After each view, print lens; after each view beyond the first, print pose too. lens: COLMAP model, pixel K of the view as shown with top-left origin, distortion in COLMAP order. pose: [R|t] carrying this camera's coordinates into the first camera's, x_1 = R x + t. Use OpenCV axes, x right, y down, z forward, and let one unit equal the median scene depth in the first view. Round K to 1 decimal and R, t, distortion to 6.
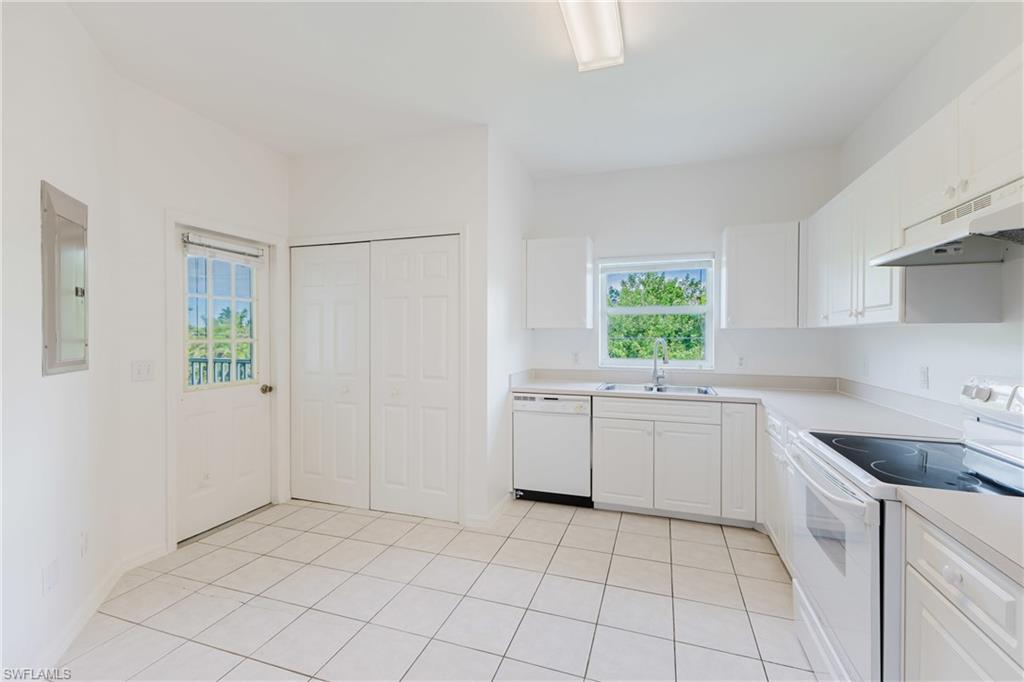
lens RADIAL K [[437.9, 0, 514.4], [0, 437.9, 339.2], [0, 0, 1]] dist [0.009431, -0.000354]
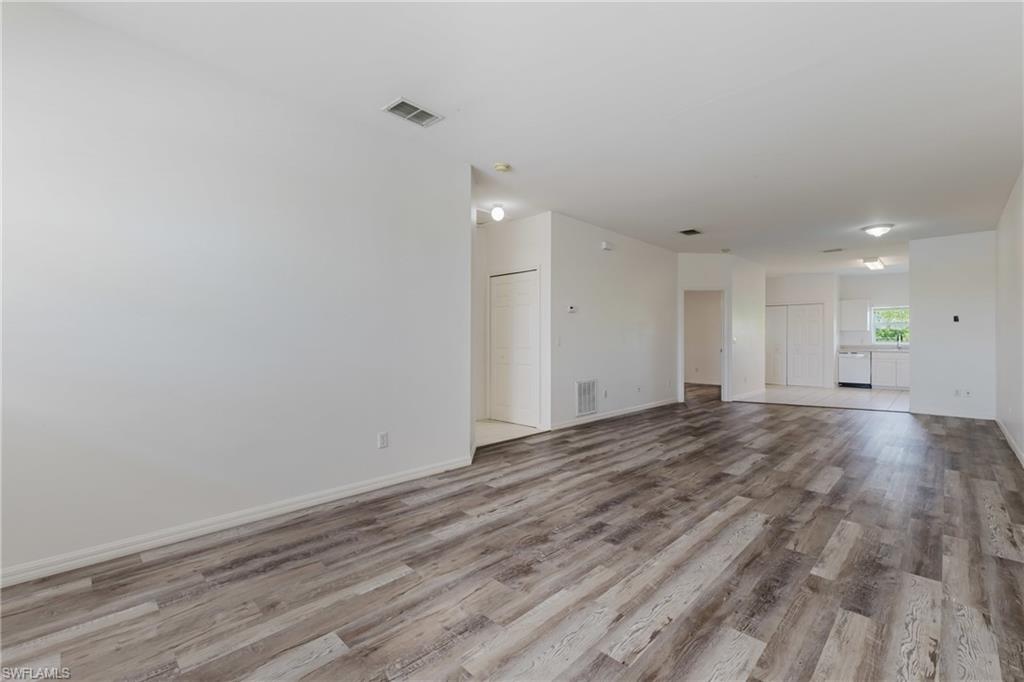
lens RADIAL K [[439.8, 0, 514.1], [0, 439.8, 336.5], [0, 0, 1]] dist [0.009520, -0.000024]
pose [[0.903258, -0.001525, -0.429094, -0.770349], [-0.005901, 0.999855, -0.015976, 0.085322], [0.429056, 0.016963, 0.903118, -2.950864]]
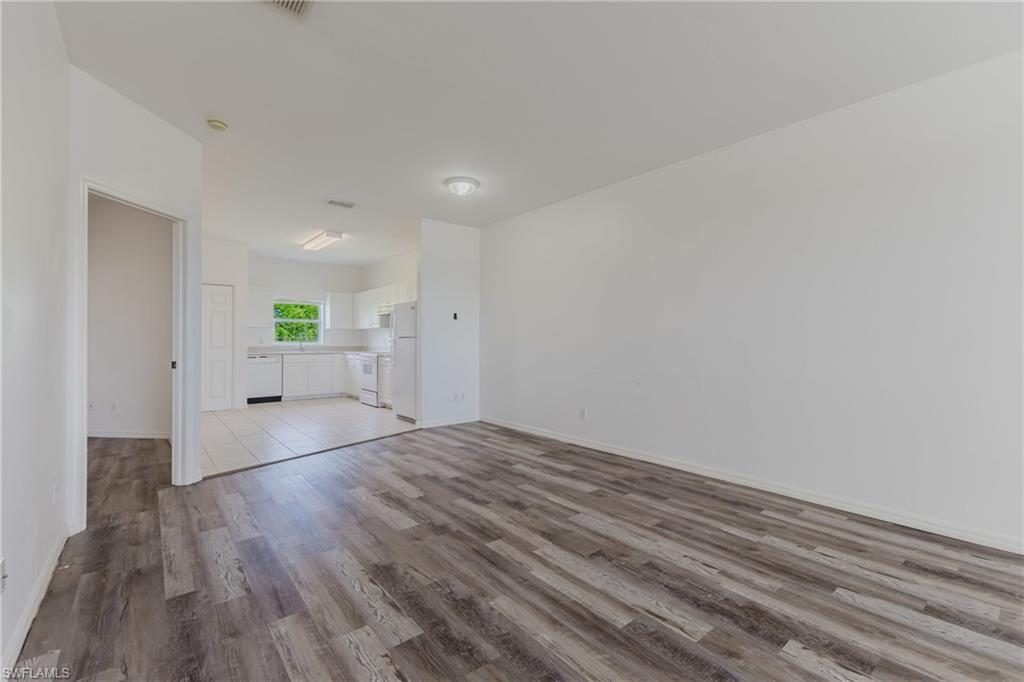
lens RADIAL K [[439.8, 0, 514.1], [0, 439.8, 336.5], [0, 0, 1]] dist [0.009520, -0.000024]
pose [[0.522538, 0.007573, 0.852582, -1.257137], [0.007819, 0.999876, -0.013673, 0.070474], [-0.852580, 0.013811, 0.522414, -1.413467]]
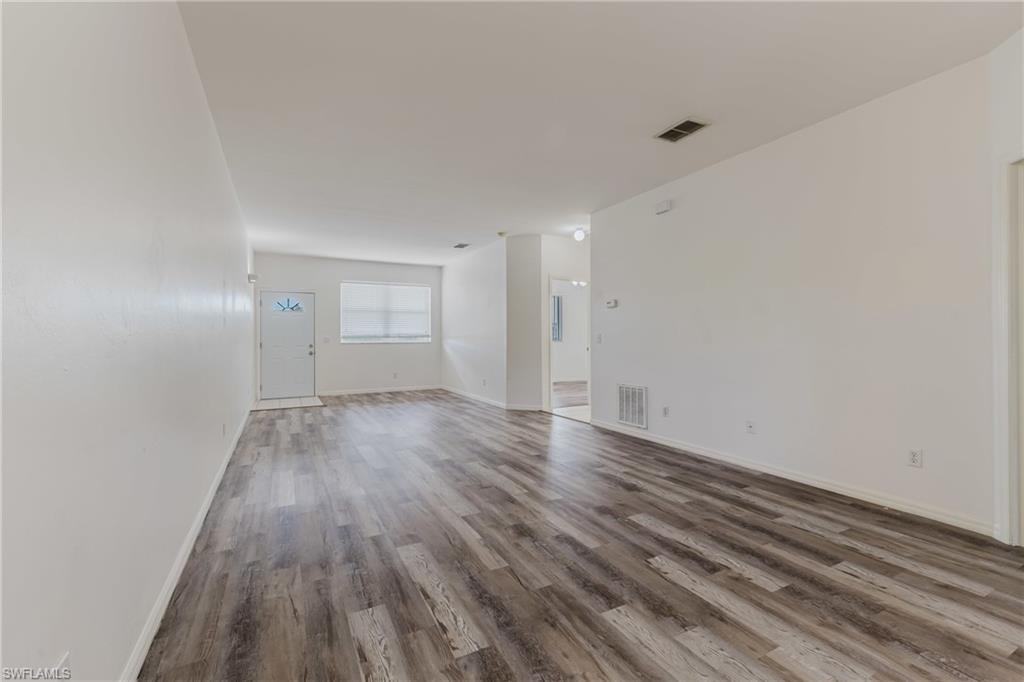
lens RADIAL K [[439.8, 0, 514.1], [0, 439.8, 336.5], [0, 0, 1]] dist [0.009520, -0.000024]
pose [[-0.685847, -0.000923, -0.727746, 0.118241], [-0.003132, 0.999994, 0.001684, 0.064989], [0.727739, 0.003434, -0.685845, -0.406312]]
